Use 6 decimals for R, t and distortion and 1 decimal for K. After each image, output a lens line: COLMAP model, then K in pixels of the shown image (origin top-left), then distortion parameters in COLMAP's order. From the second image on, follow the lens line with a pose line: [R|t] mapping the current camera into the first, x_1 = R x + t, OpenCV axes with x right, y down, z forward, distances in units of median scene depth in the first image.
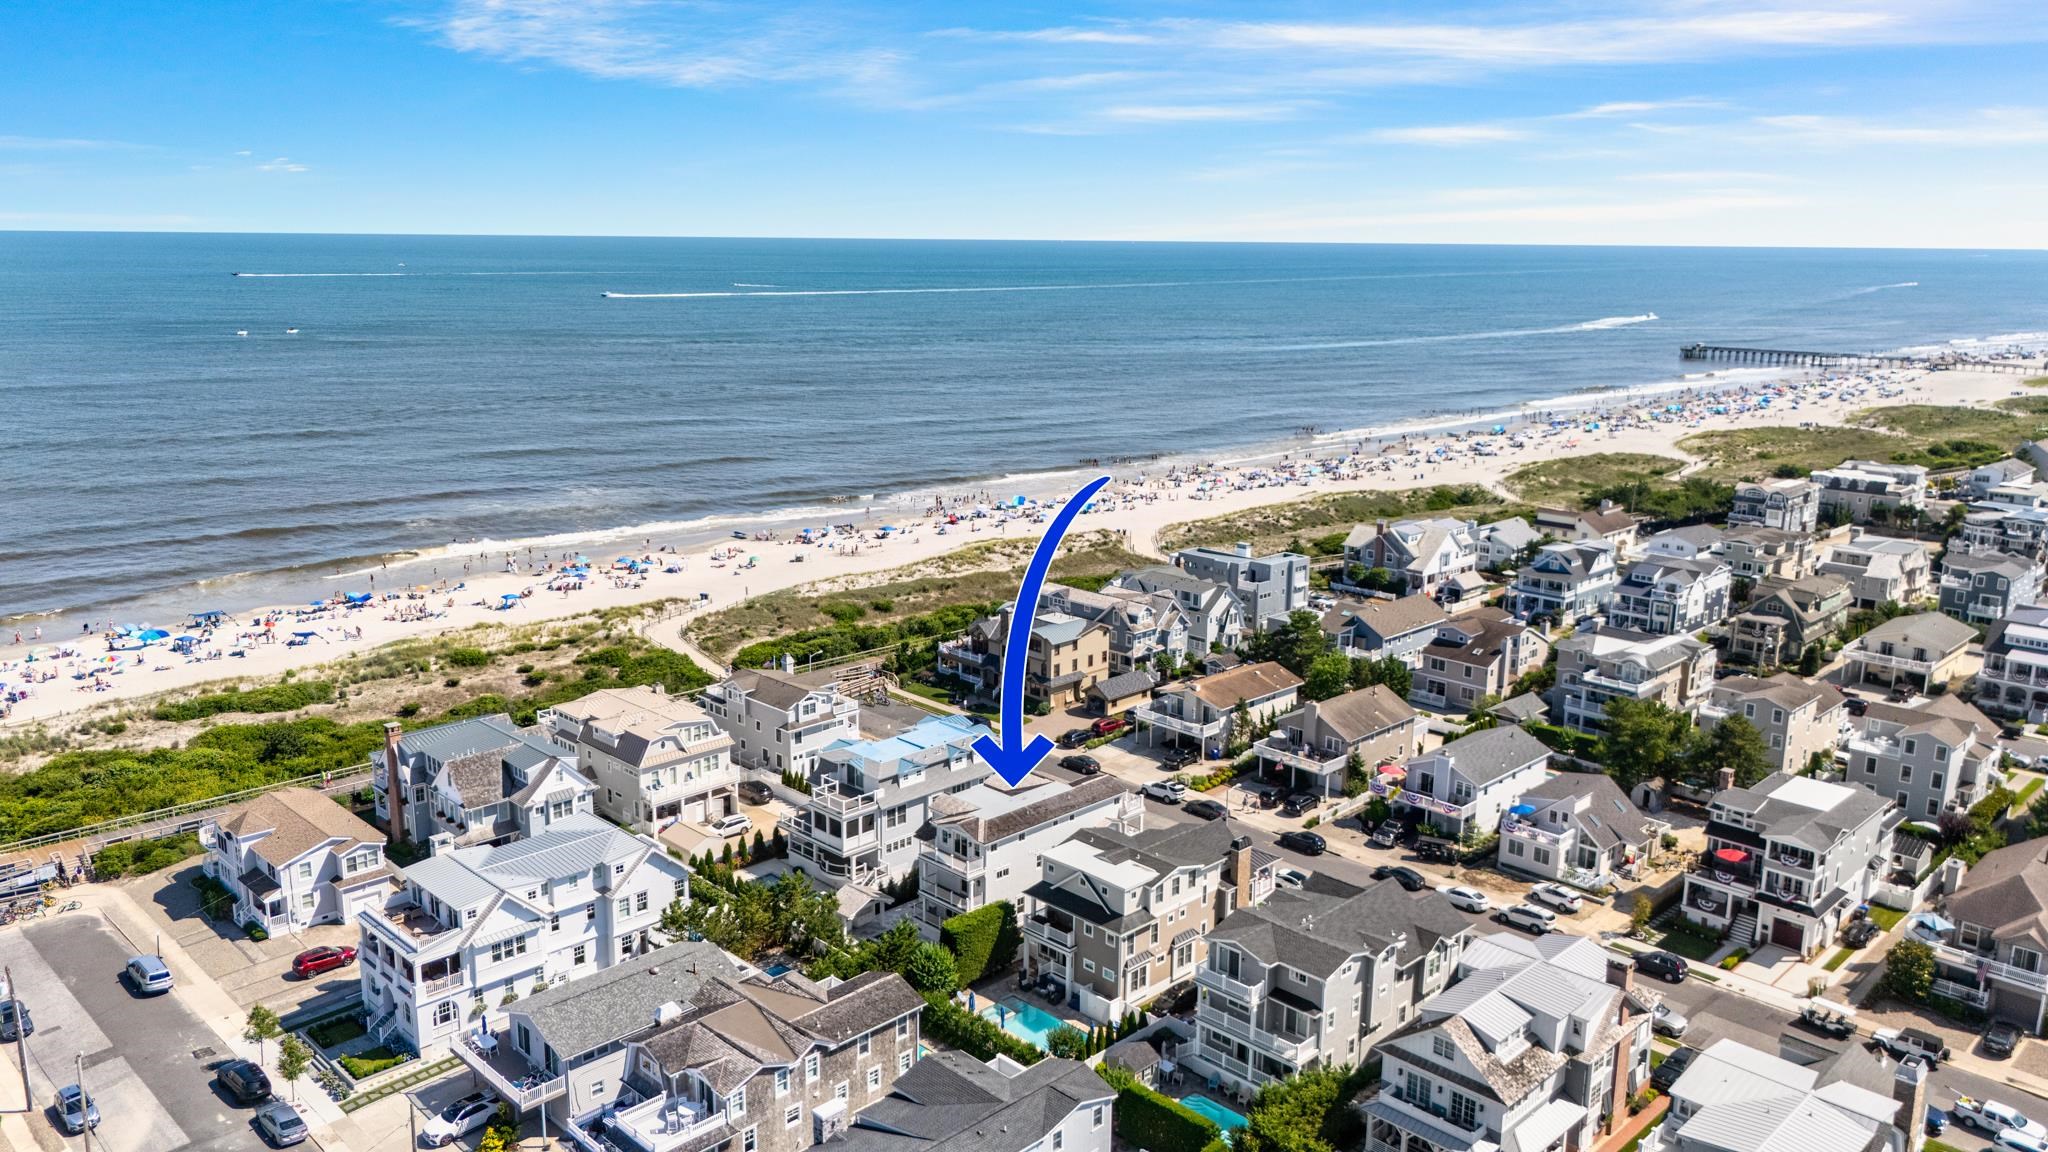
lens RADIAL K [[1510.0, 0, 1012.2], [0, 1510.0, 575.6], [0, 0, 1]] dist [0.087098, -0.095515]
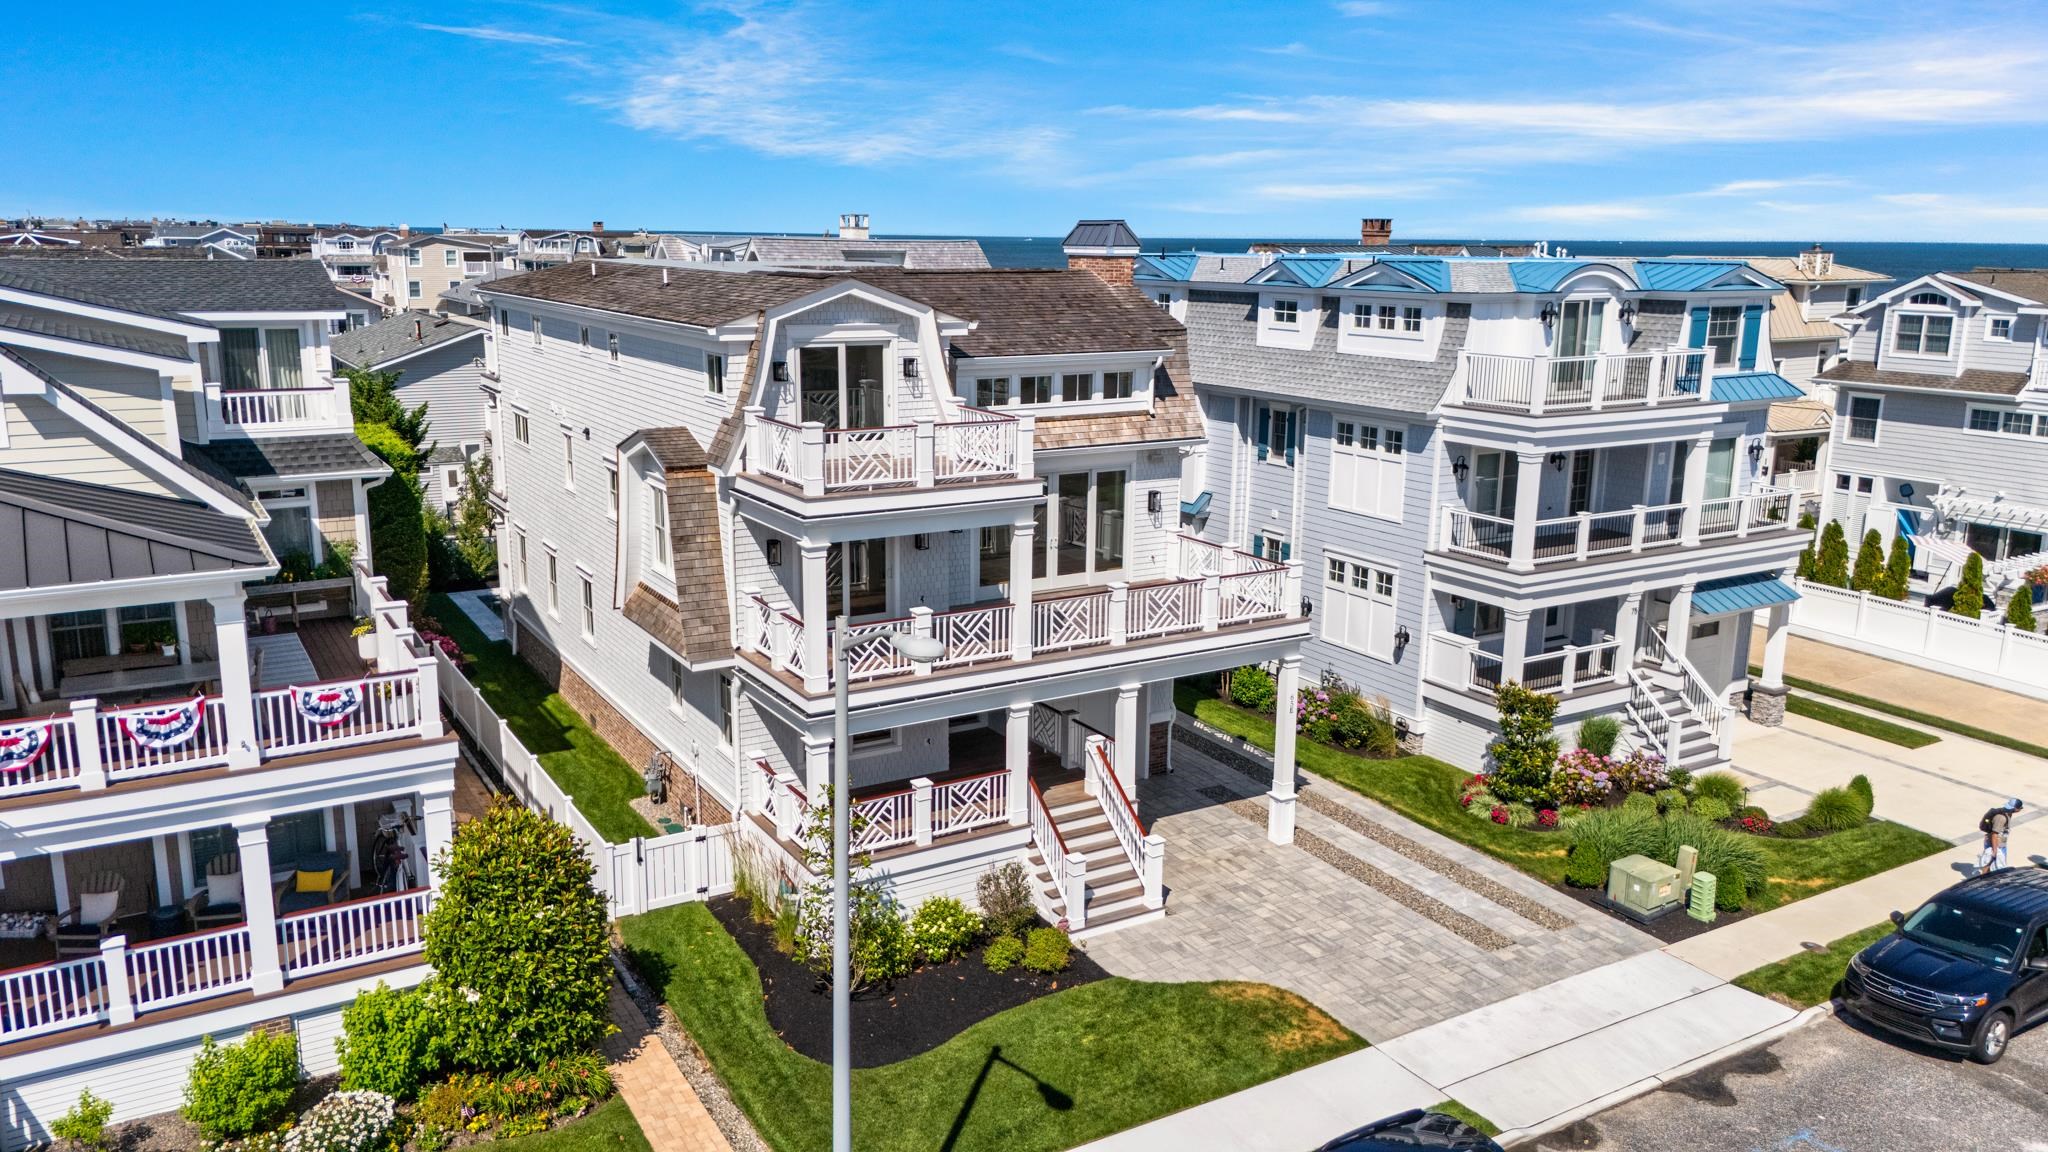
lens RADIAL K [[1516.9, 0, 983.8], [0, 1516.9, 576.8], [0, 0, 1]] dist [0.000337, 0.000519]
pose [[-0.259631, 0.200638, -0.944635, 0.201486], [-0.223807, 0.939047, 0.260964, 0.094537], [0.939416, 0.279170, -0.198902, 0.880626]]
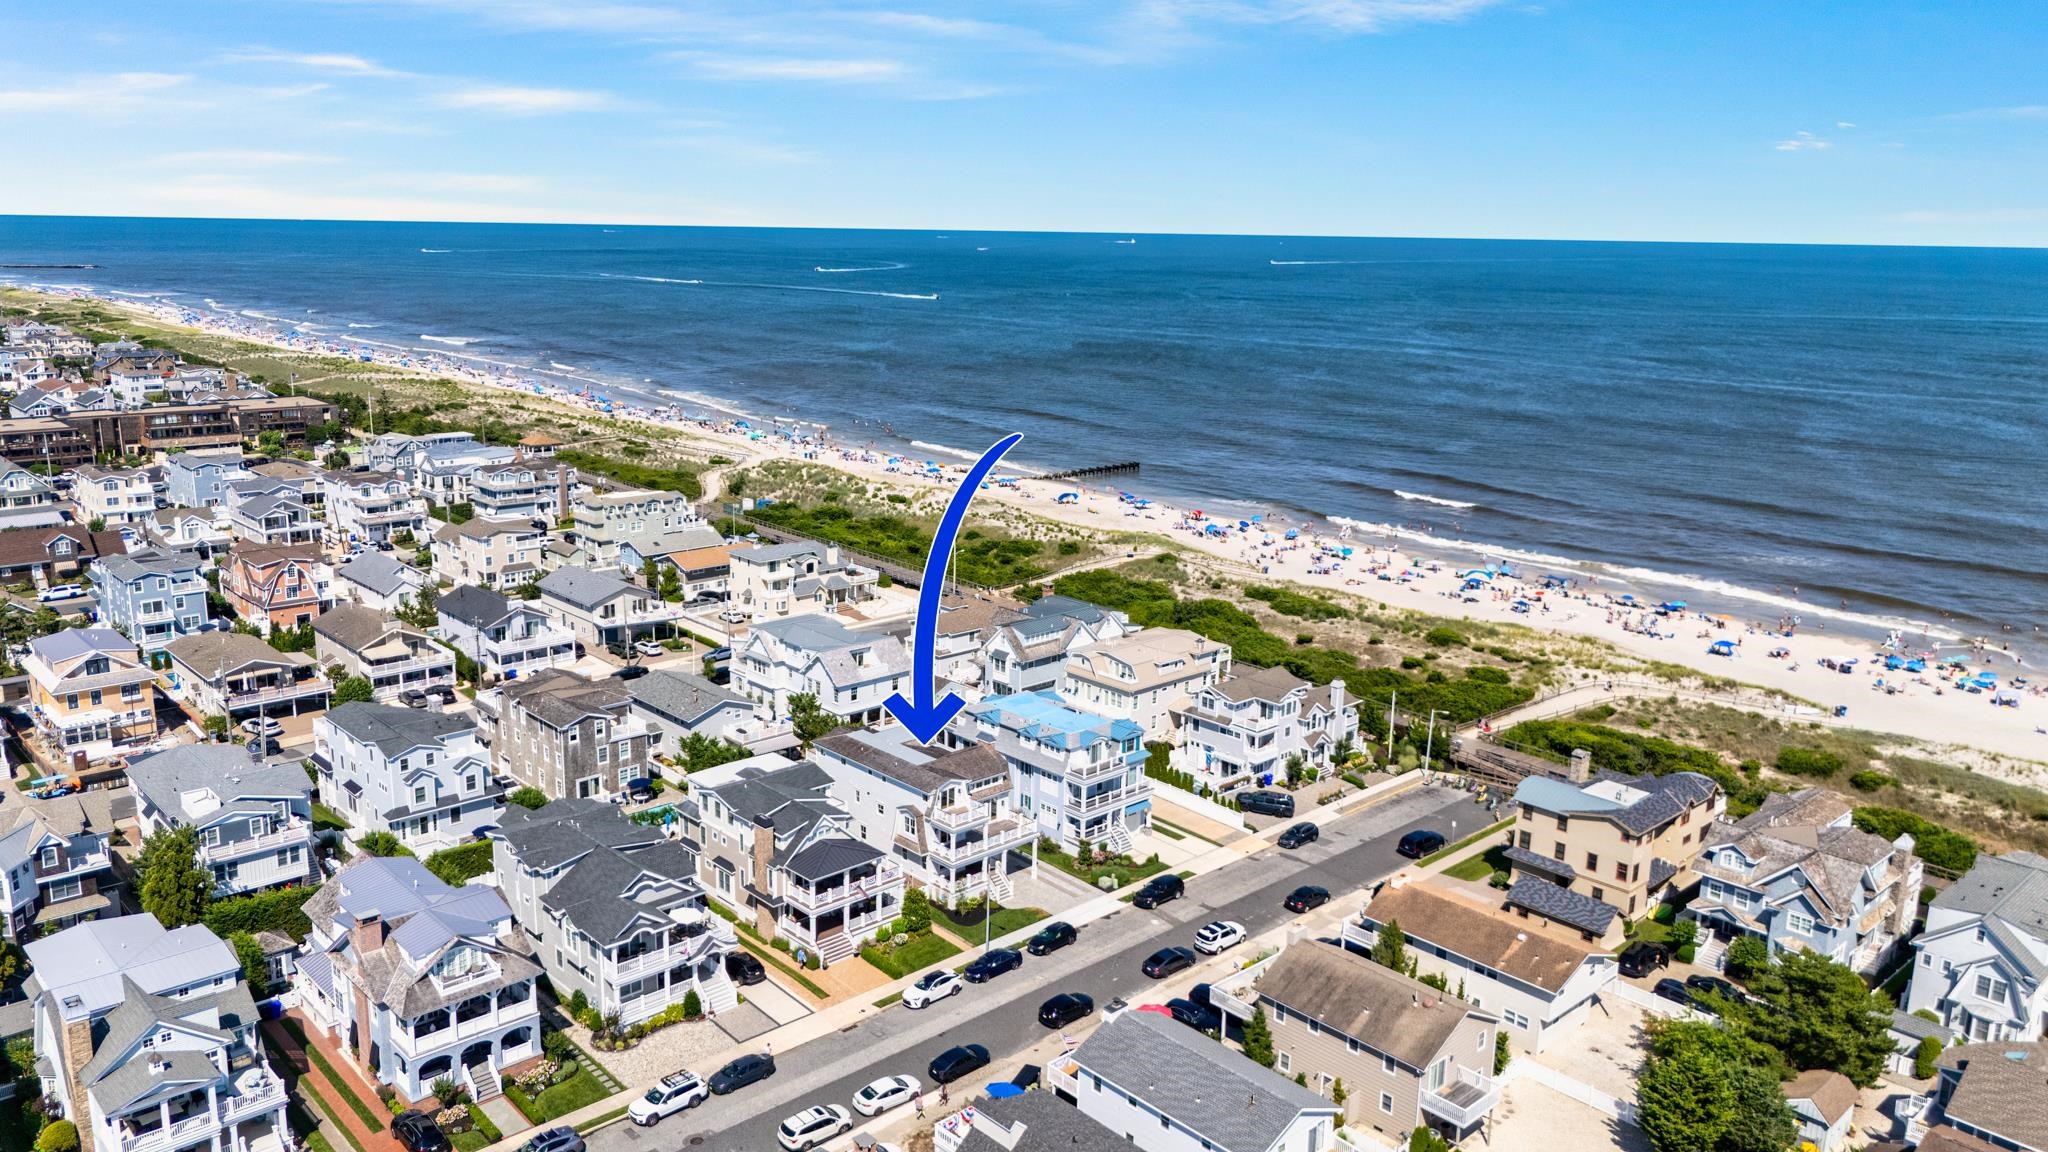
lens RADIAL K [[1510.0, 0, 1012.2], [0, 1510.0, 575.6], [0, 0, 1]] dist [0.087098, -0.095515]
pose [[-0.037285, 0.217349, -0.975381, 0.809577], [-0.239607, 0.945643, 0.219882, -0.176371], [0.970154, 0.241906, 0.016820, 0.820310]]
